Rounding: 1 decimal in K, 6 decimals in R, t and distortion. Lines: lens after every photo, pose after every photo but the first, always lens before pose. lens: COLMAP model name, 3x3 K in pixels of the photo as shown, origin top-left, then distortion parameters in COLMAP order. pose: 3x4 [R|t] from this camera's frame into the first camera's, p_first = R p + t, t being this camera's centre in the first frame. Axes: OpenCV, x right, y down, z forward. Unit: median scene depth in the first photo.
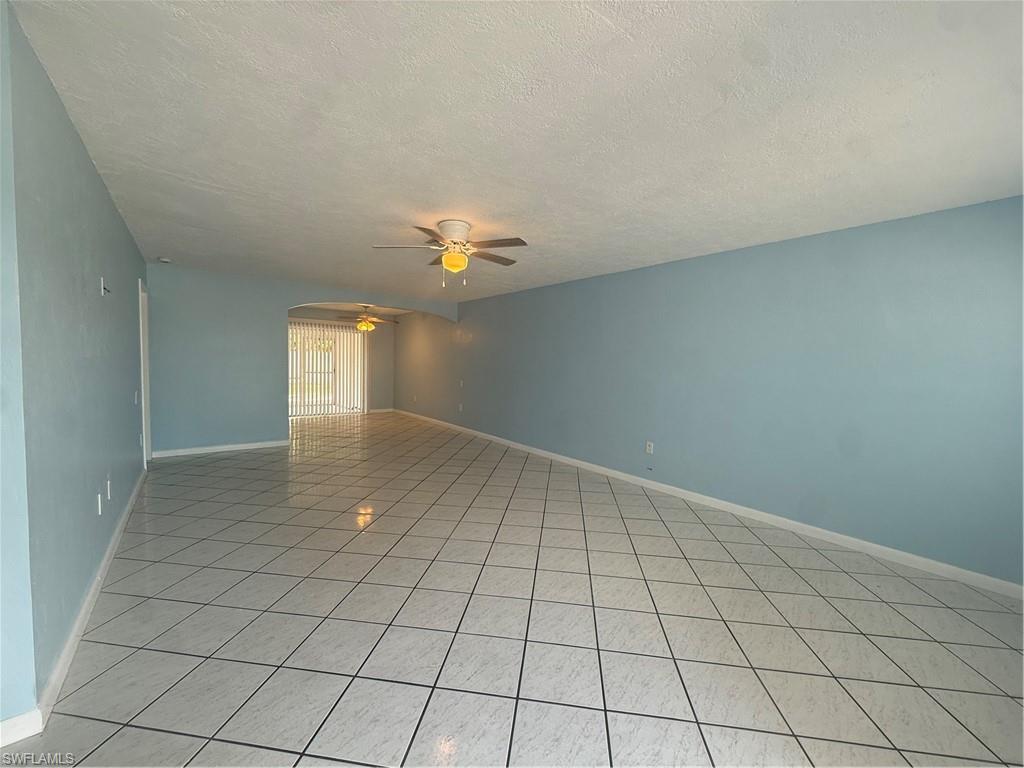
lens RADIAL K [[409.1, 0, 509.1], [0, 409.1, 381.4], [0, 0, 1]] dist [0.000135, 0.000201]
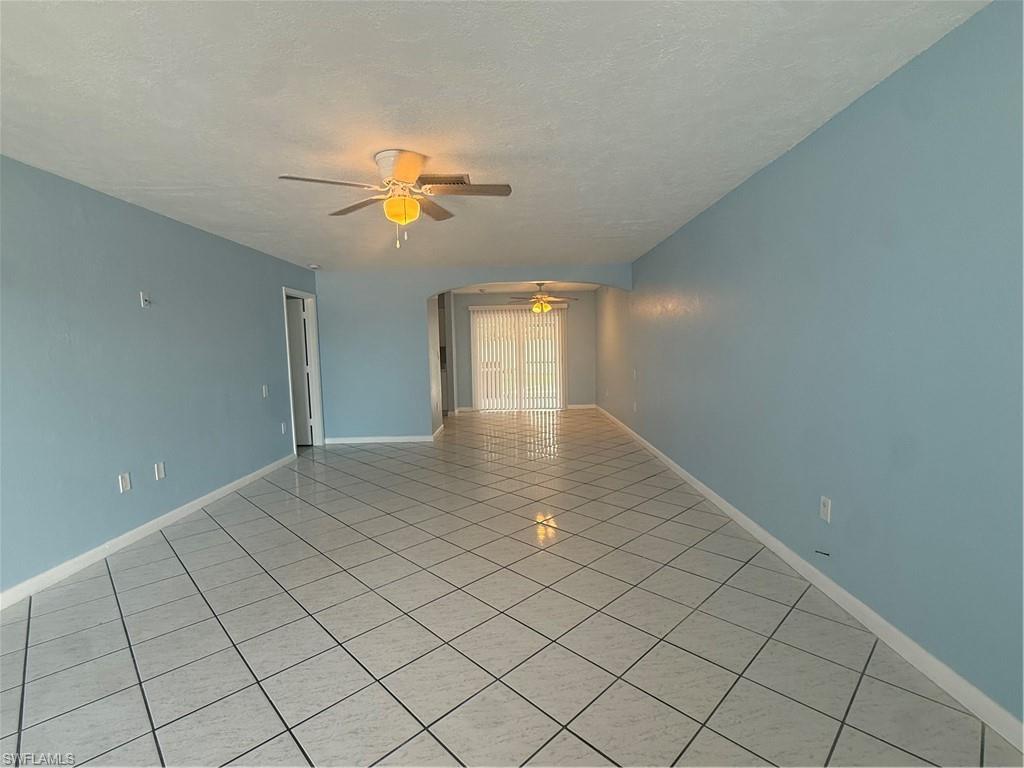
lens RADIAL K [[474.9, 0, 510.2], [0, 474.9, 380.7], [0, 0, 1]] dist [0.003504, 0.000160]
pose [[0.779433, -0.002836, -0.626479, 0.216391], [0.017727, 0.999689, 0.017530, -0.001100], [0.626234, -0.024769, 0.779241, 0.185344]]
